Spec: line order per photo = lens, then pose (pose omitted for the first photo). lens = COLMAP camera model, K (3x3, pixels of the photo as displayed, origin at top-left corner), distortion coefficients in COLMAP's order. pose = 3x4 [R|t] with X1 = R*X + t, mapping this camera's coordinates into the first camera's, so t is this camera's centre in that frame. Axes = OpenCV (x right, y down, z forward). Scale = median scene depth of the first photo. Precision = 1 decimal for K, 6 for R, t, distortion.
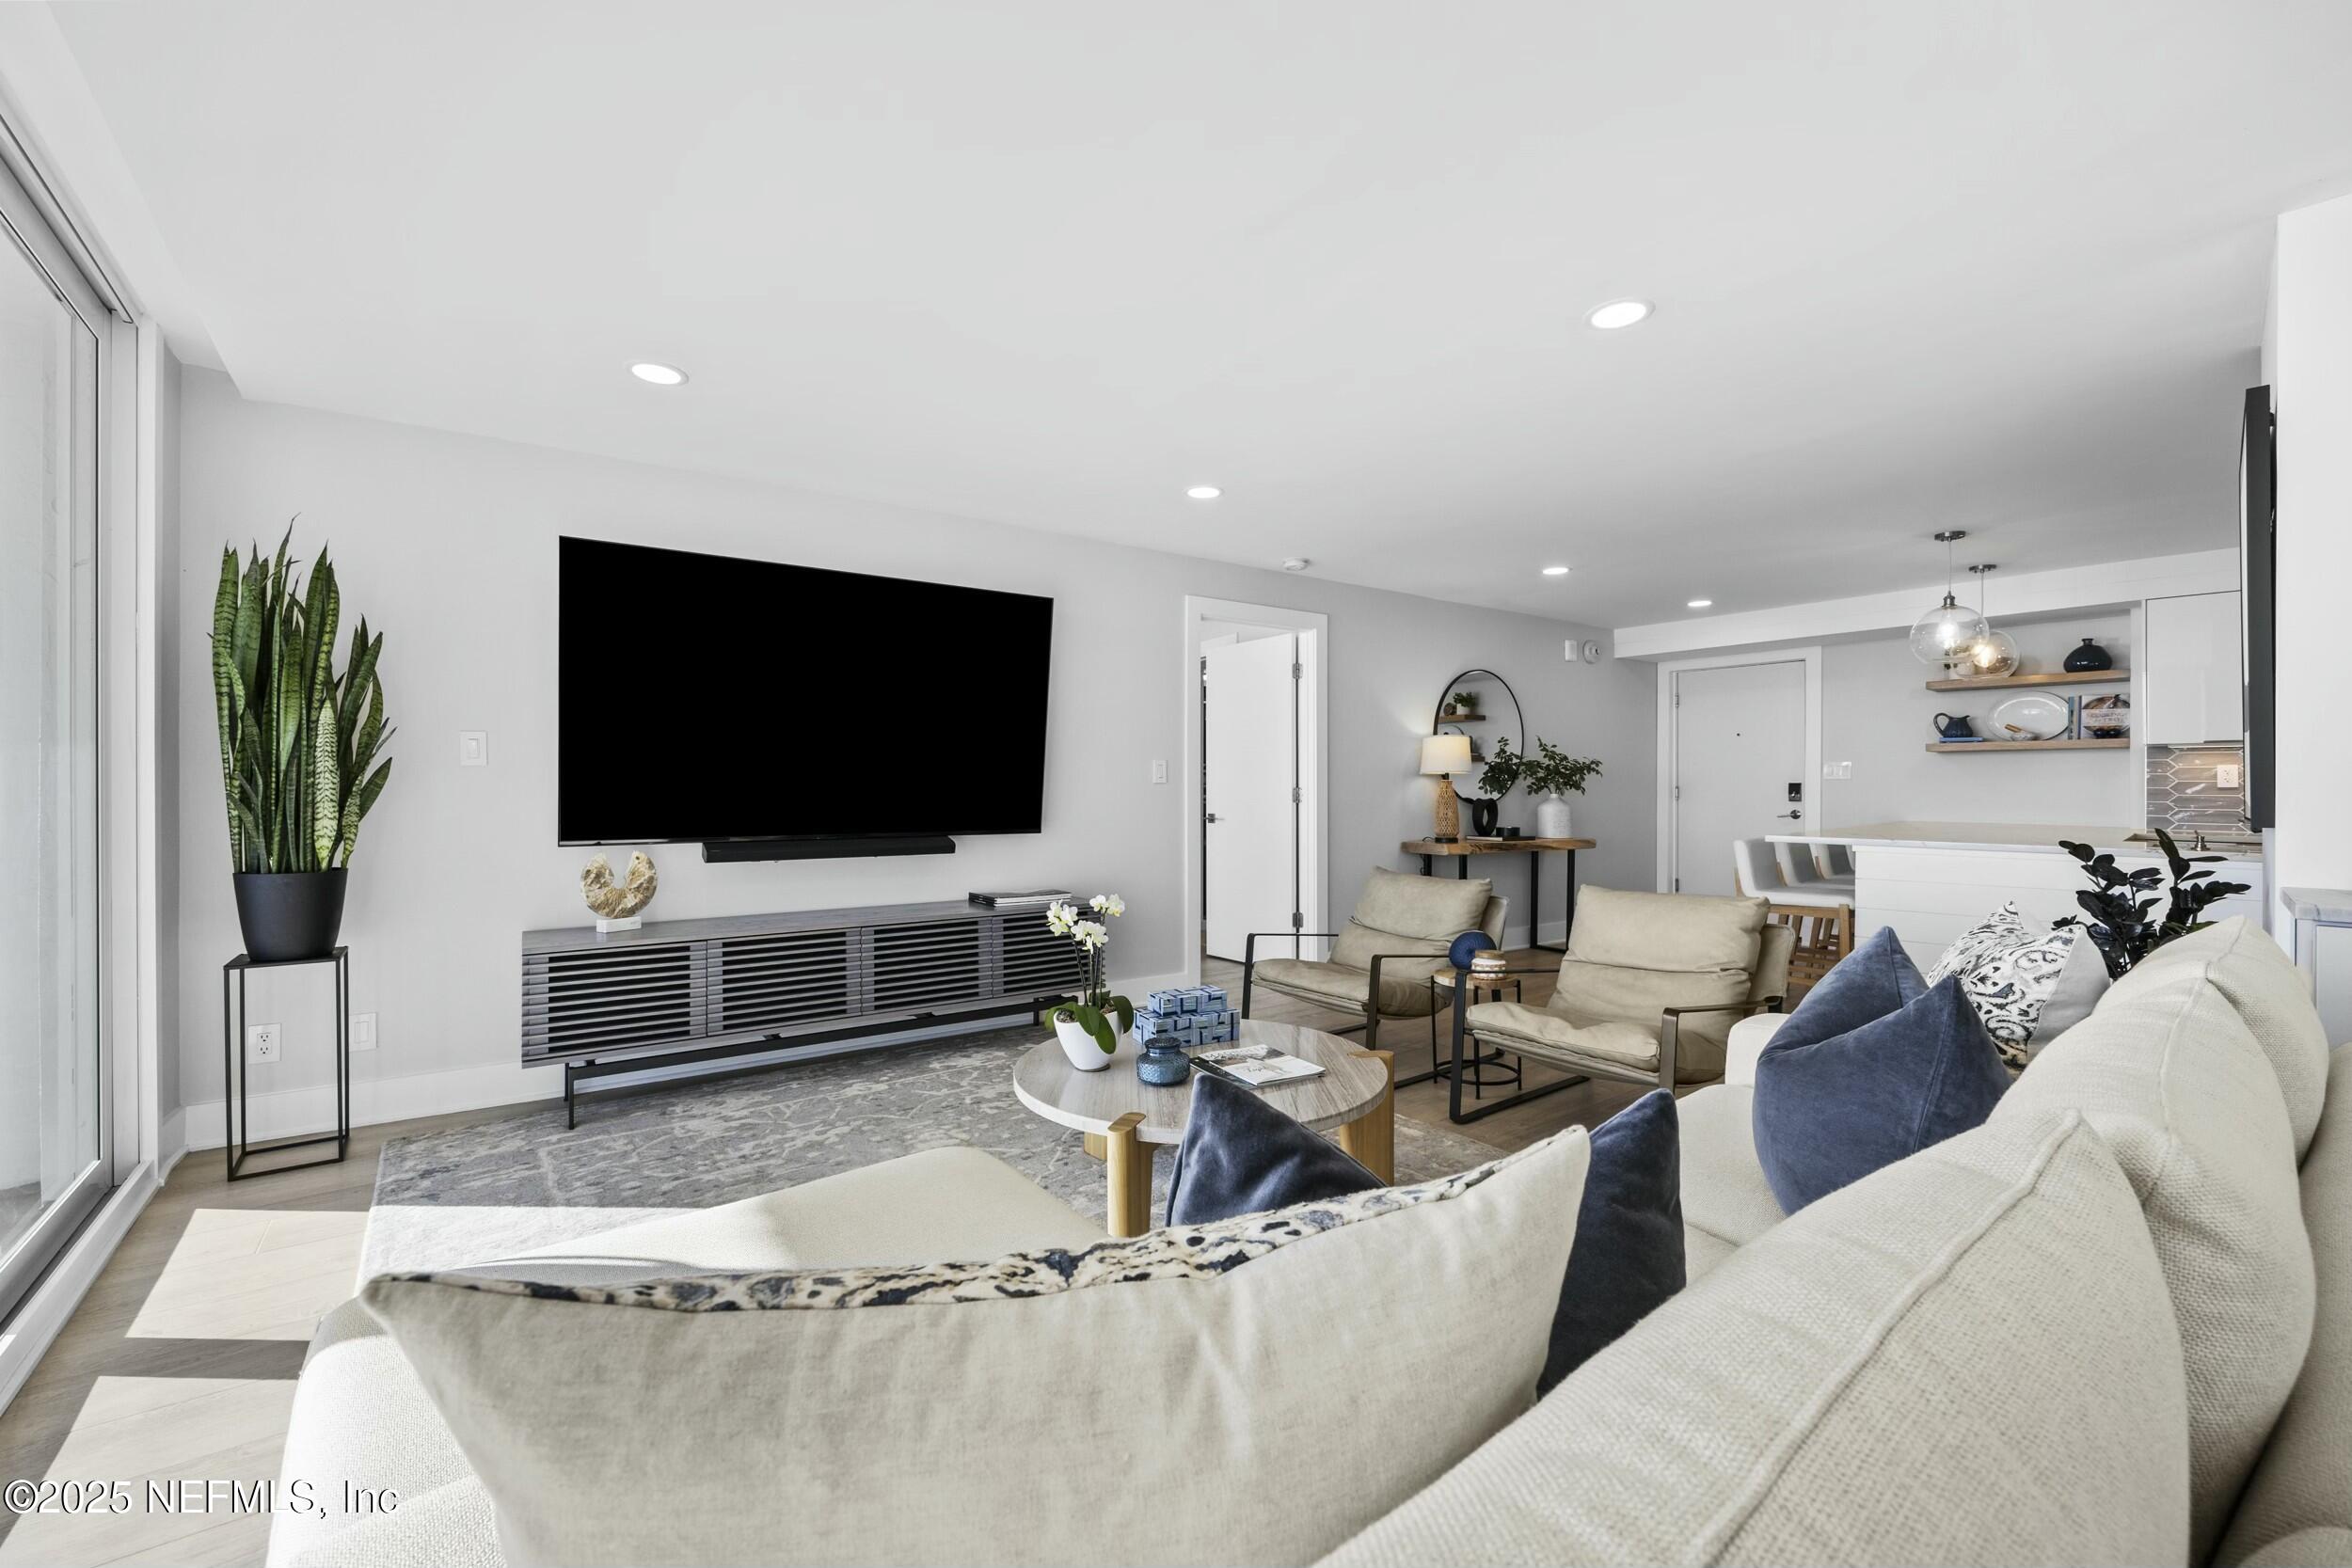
lens RADIAL K [[929.9, 0, 1153.8], [0, 929.9, 781.5], [0, 0, 1]] dist [0.002003, -0.000119]
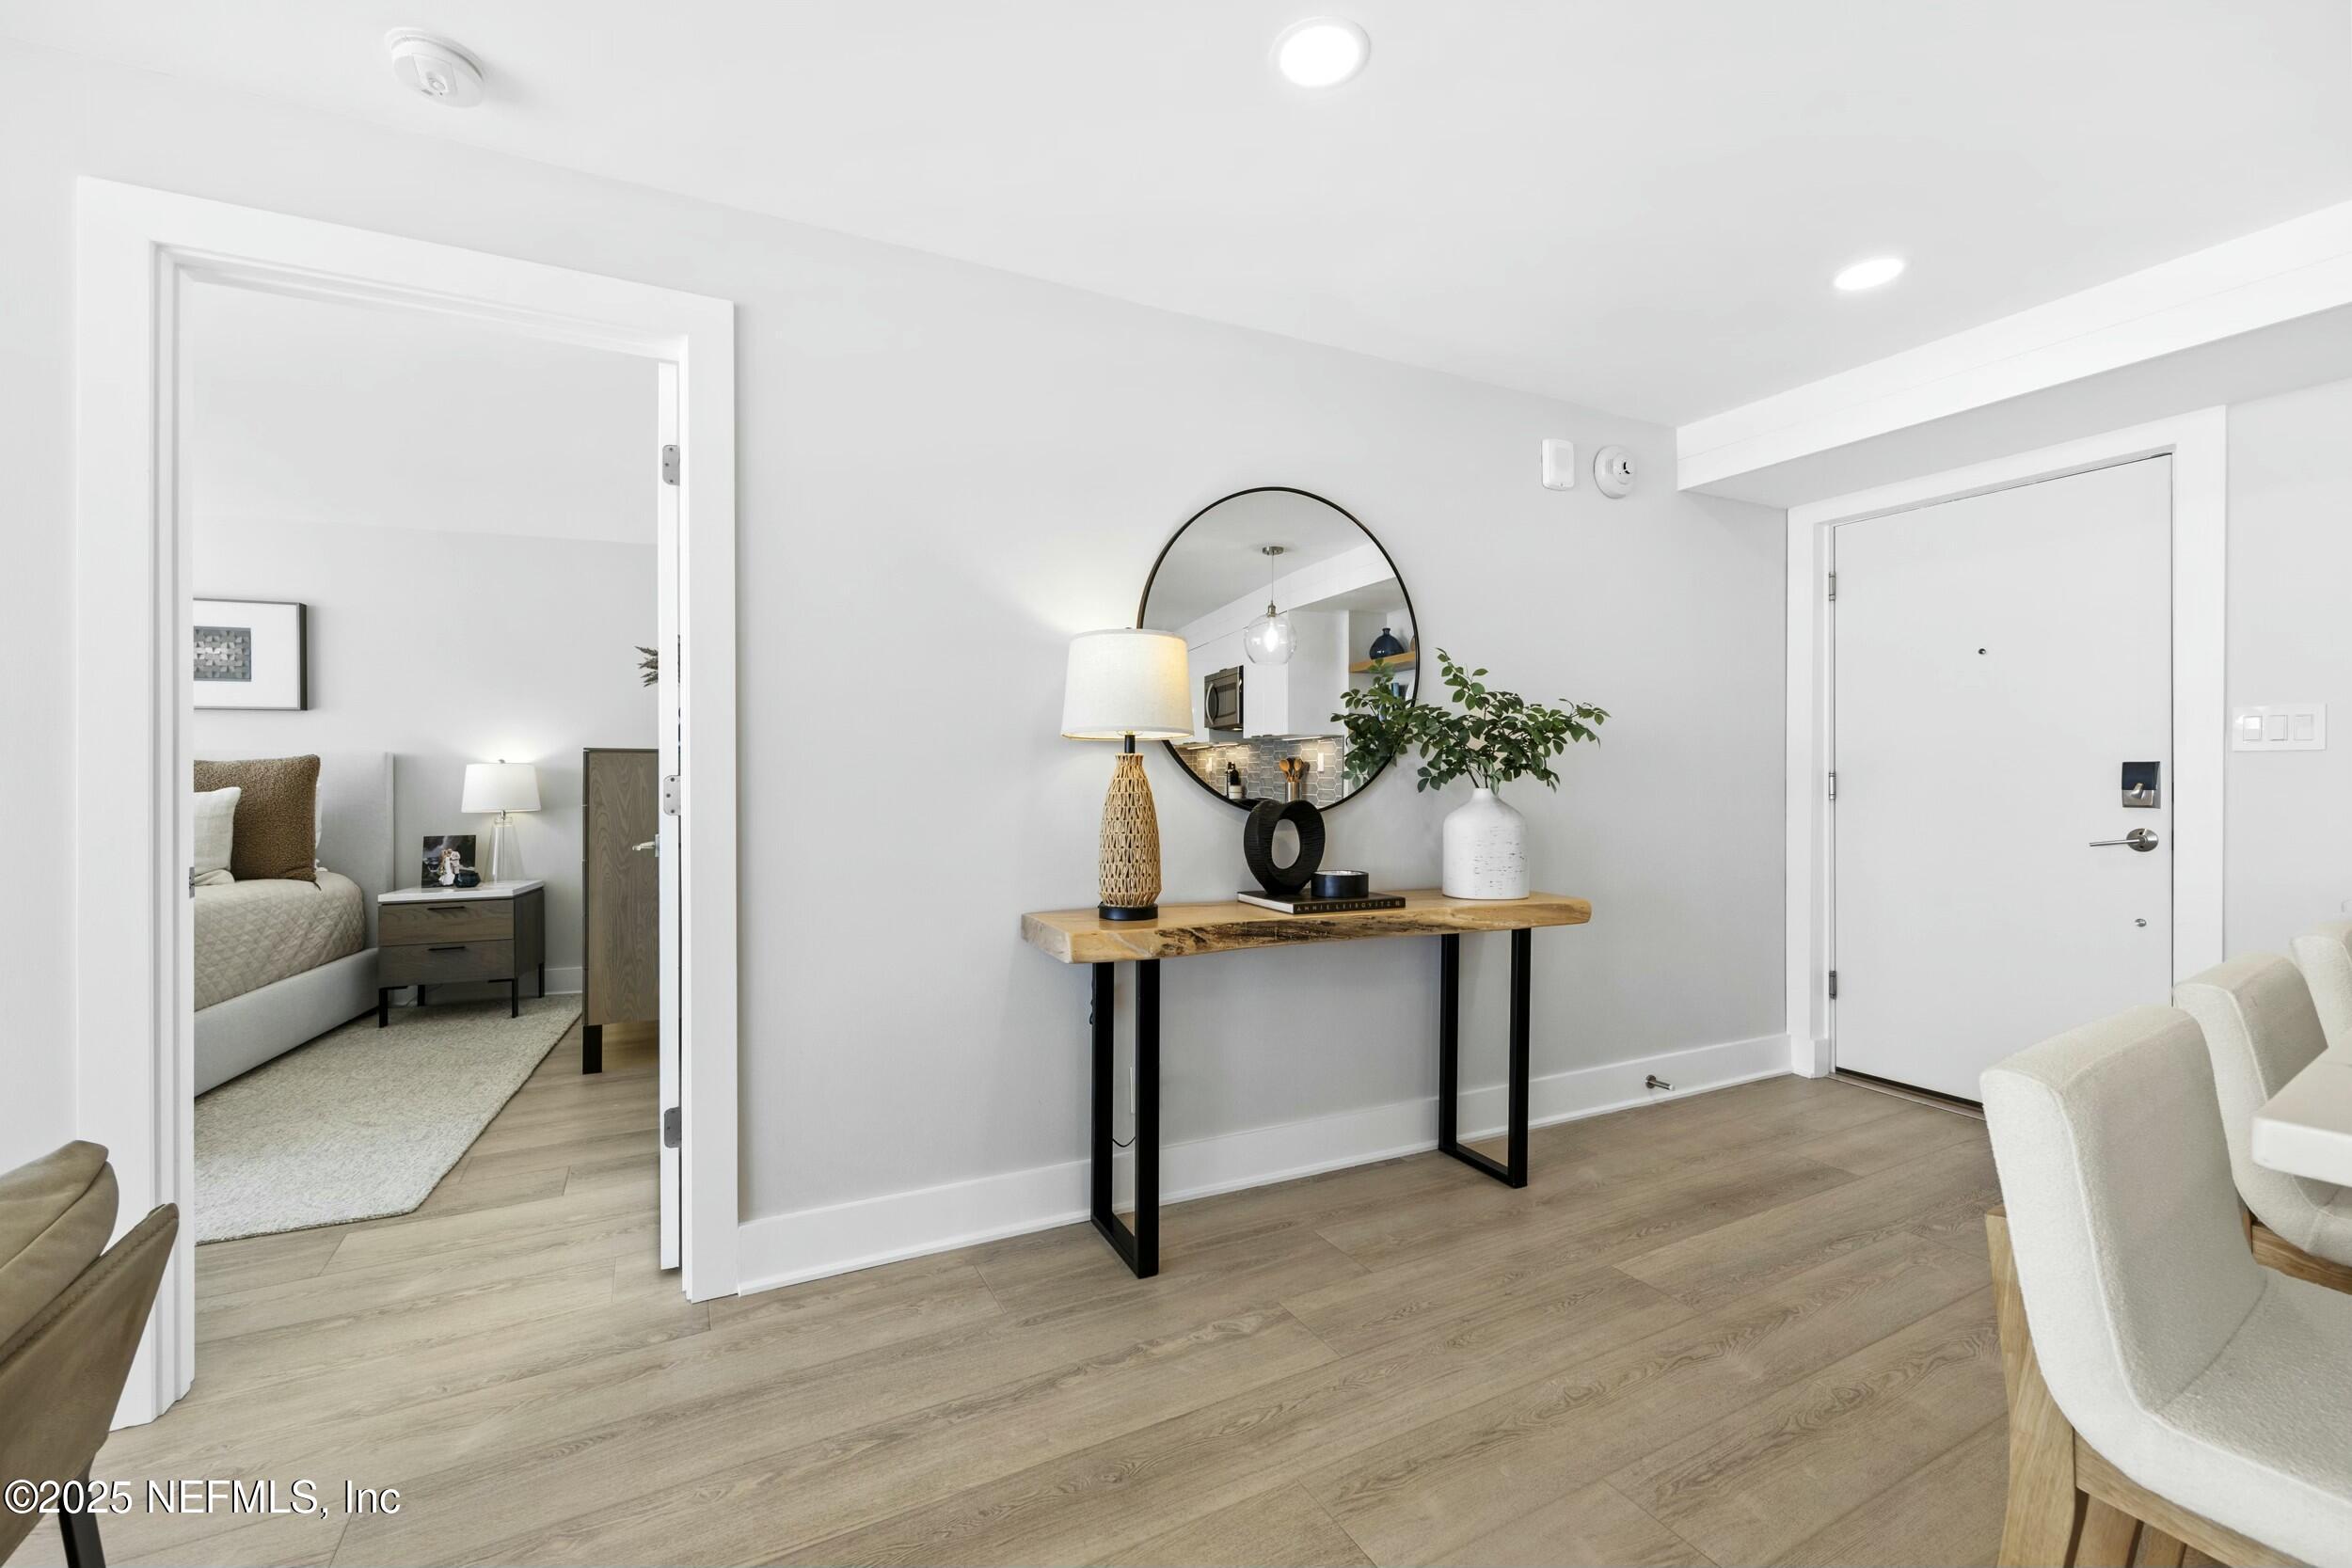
lens RADIAL K [[847.6, 0, 1192.1], [0, 847.6, 779.7], [0, 0, 1]] dist [-0.010652, -0.000018]
pose [[0.985198, 0.000556, -0.171421, 0.368347], [0.001058, 0.999956, 0.009323, 0.005684], [0.171418, -0.009366, 0.985154, 0.611693]]
